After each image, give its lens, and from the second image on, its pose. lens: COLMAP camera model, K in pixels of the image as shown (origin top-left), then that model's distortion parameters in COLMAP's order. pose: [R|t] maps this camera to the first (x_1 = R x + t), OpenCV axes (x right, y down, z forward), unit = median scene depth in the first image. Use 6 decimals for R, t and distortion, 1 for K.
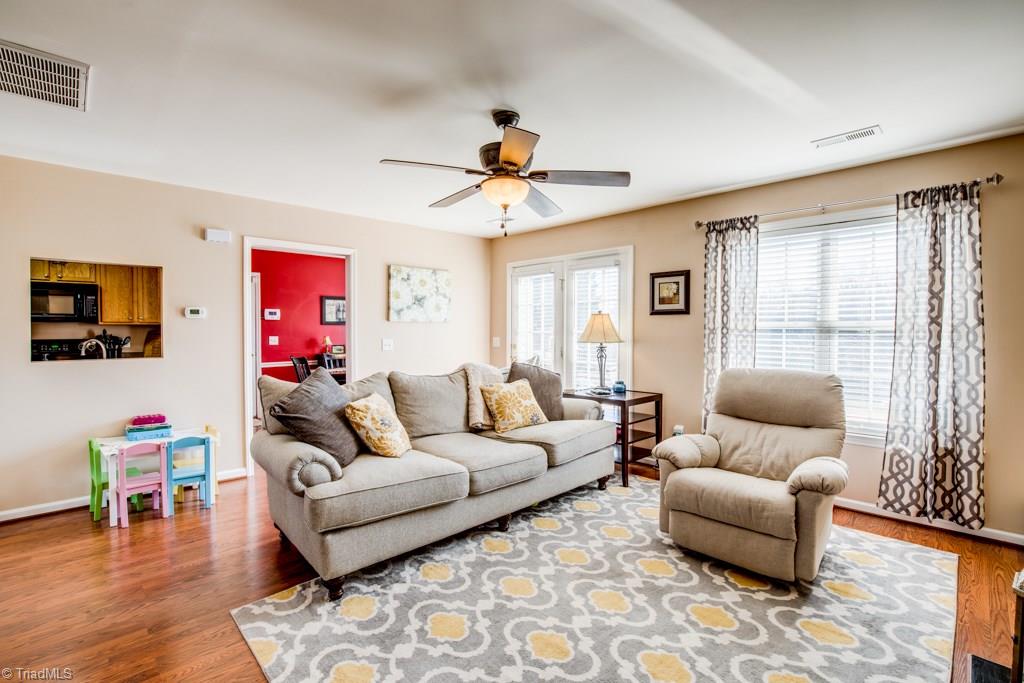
lens RADIAL K [[468.1, 0, 512.7], [0, 468.1, 337.8], [0, 0, 1]] dist [-0.032955, 0.003678]
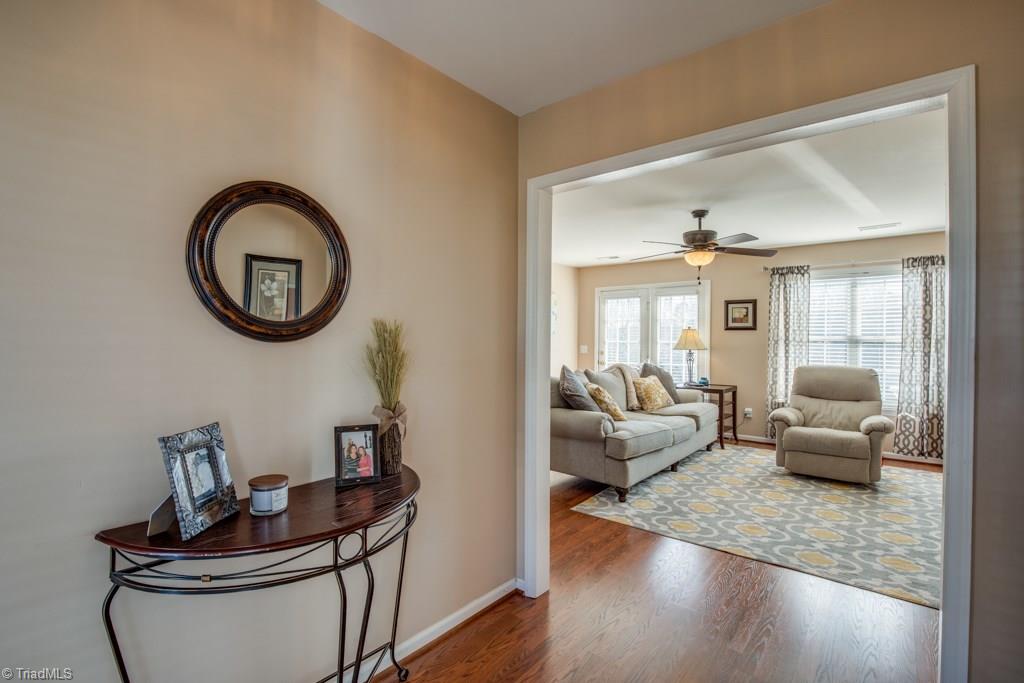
lens RADIAL K [[468.1, 0, 514.7], [0, 468.1, 335.9], [0, 0, 1]] dist [-0.032955, 0.003678]
pose [[0.995030, 0.005877, 0.099401, -0.573663], [-0.003620, 0.999732, -0.022871, 0.003103], [-0.099509, 0.022398, 0.994785, -0.395359]]
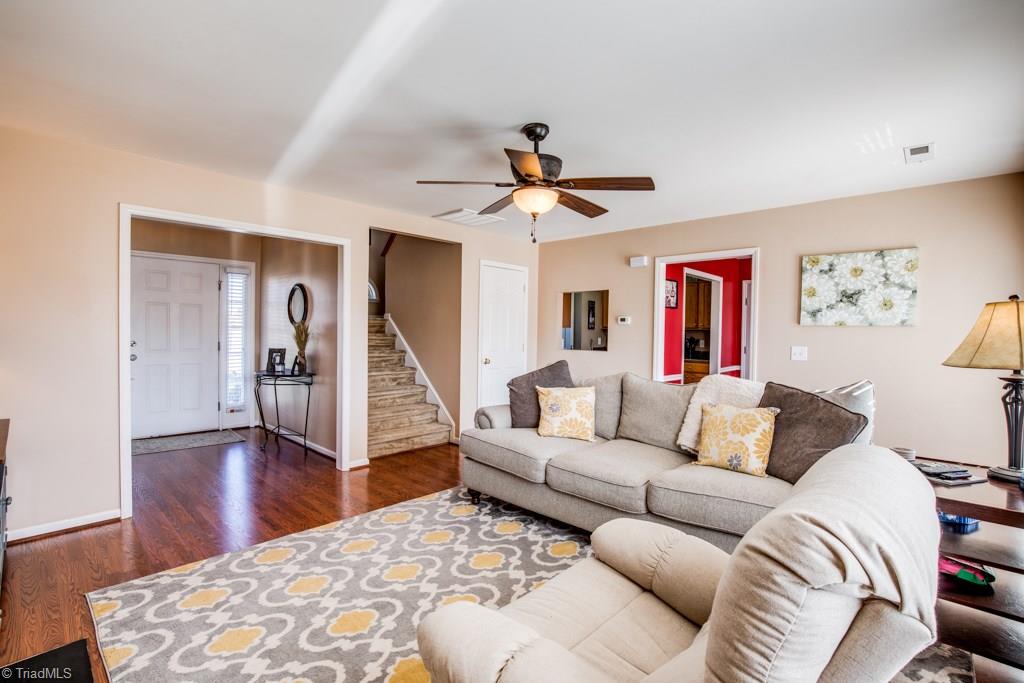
lens RADIAL K [[468.1, 0, 521.6], [0, 468.1, 338.1], [0, 0, 1]] dist [-0.032955, 0.003678]
pose [[0.058373, 0.017255, -0.998146, 0.718281], [-0.031168, 0.999395, 0.015454, -0.013446], [0.997808, 0.030208, 0.058875, 0.636113]]
